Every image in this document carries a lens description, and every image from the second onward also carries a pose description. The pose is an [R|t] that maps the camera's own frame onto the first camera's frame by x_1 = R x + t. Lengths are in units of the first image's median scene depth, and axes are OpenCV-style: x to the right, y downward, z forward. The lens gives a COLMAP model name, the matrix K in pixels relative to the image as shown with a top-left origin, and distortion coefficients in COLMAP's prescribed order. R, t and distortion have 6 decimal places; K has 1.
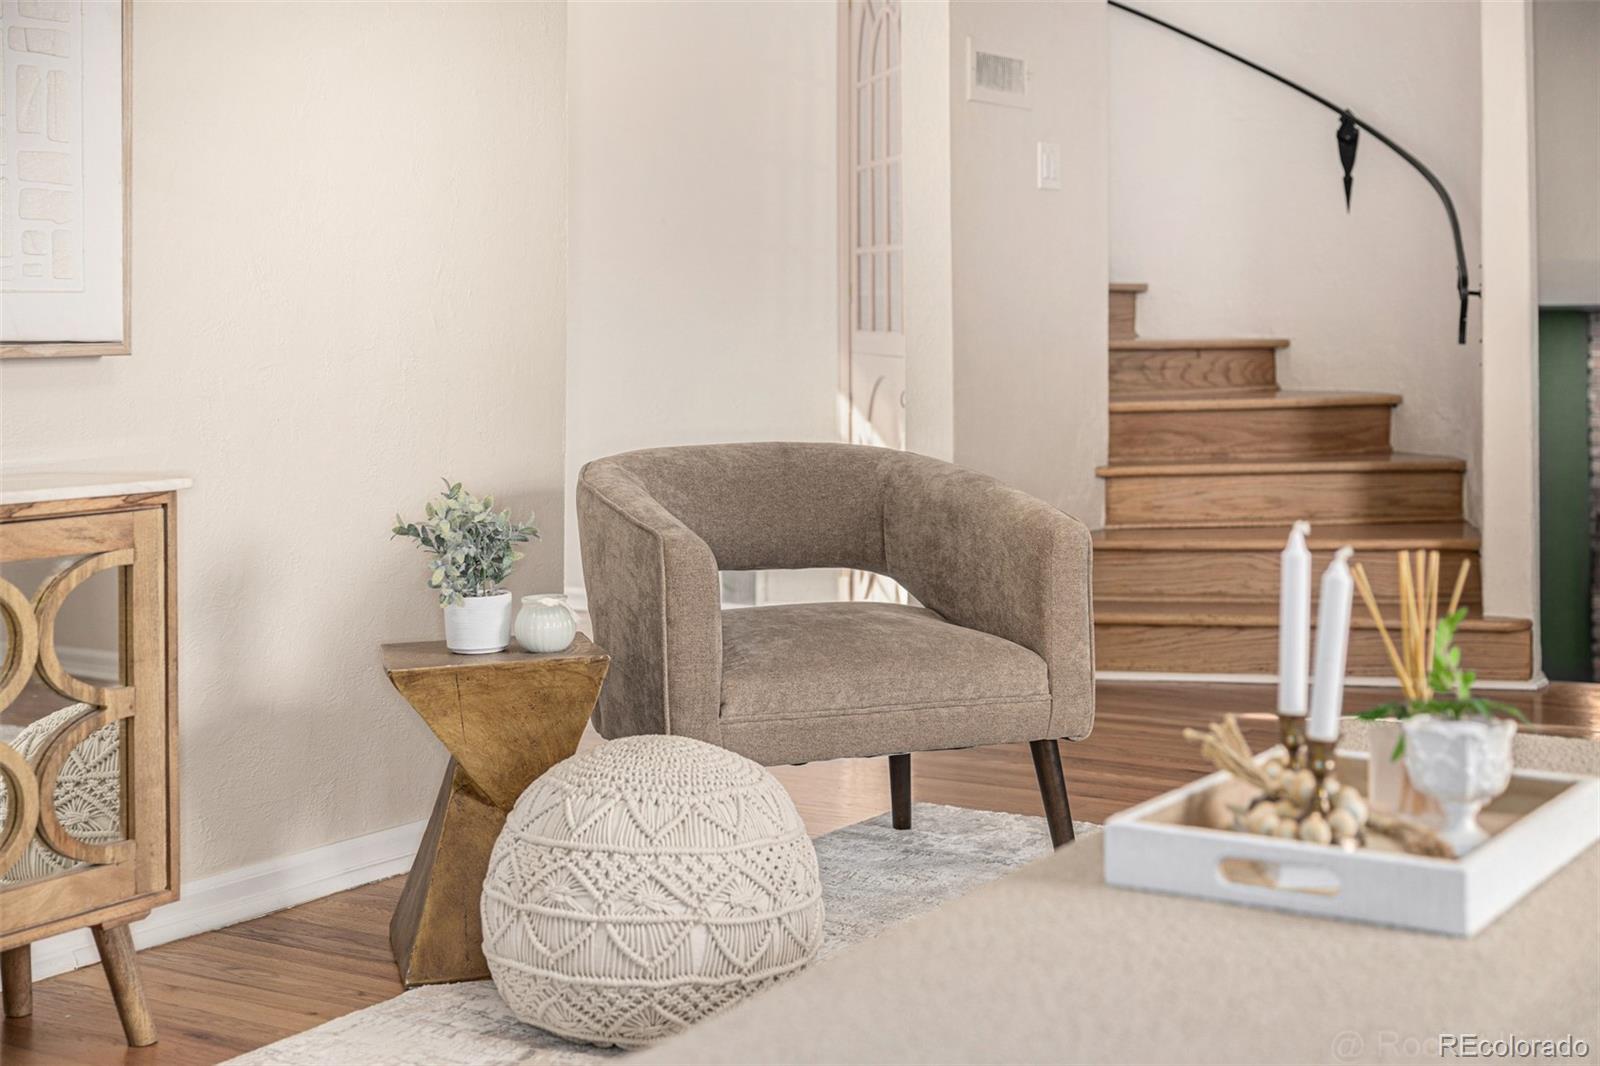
lens RADIAL K [[2176.4, 0, 801.3], [0, 2176.4, 241.8], [0, 0, 1]] dist [-0.013027, 0.018205]
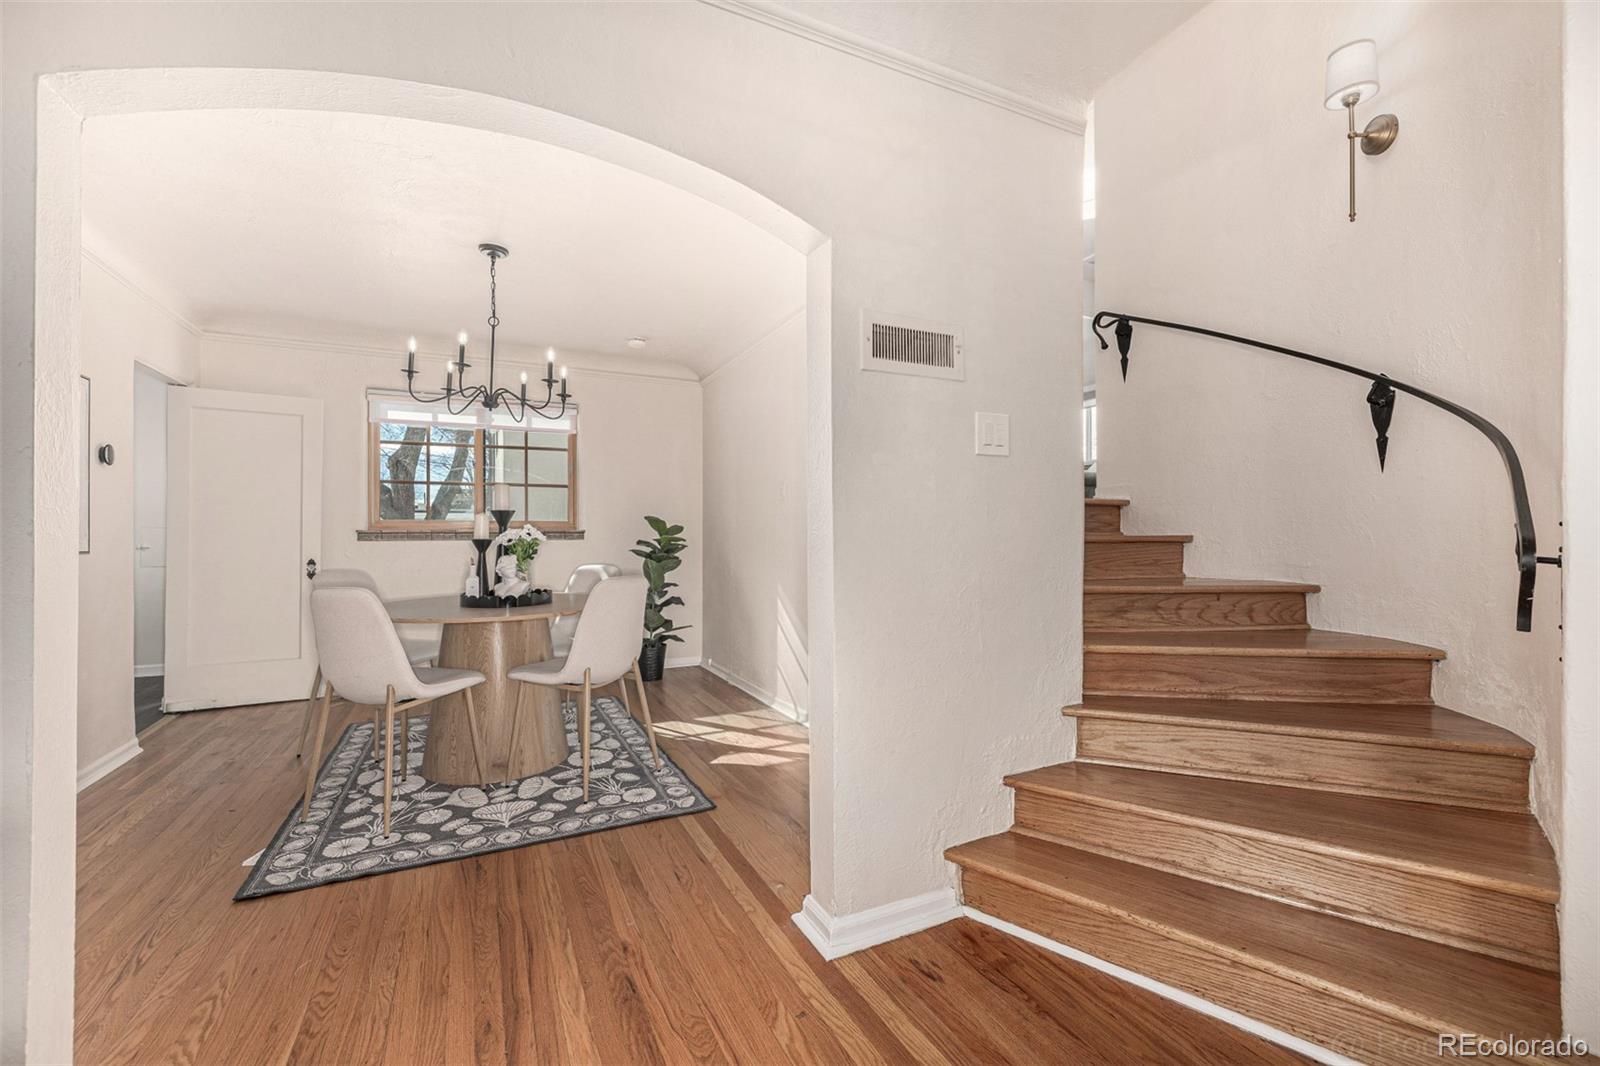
lens RADIAL K [[677.3, 0, 803.4], [0, 677.3, 531.7], [0, 0, 1]] dist [-0.000285, -0.000330]
pose [[0.859122, -0.003775, -0.511757, 0.189524], [0.018509, 0.999548, 0.023697, 0.003328], [0.511436, -0.029831, 0.858803, 0.608257]]
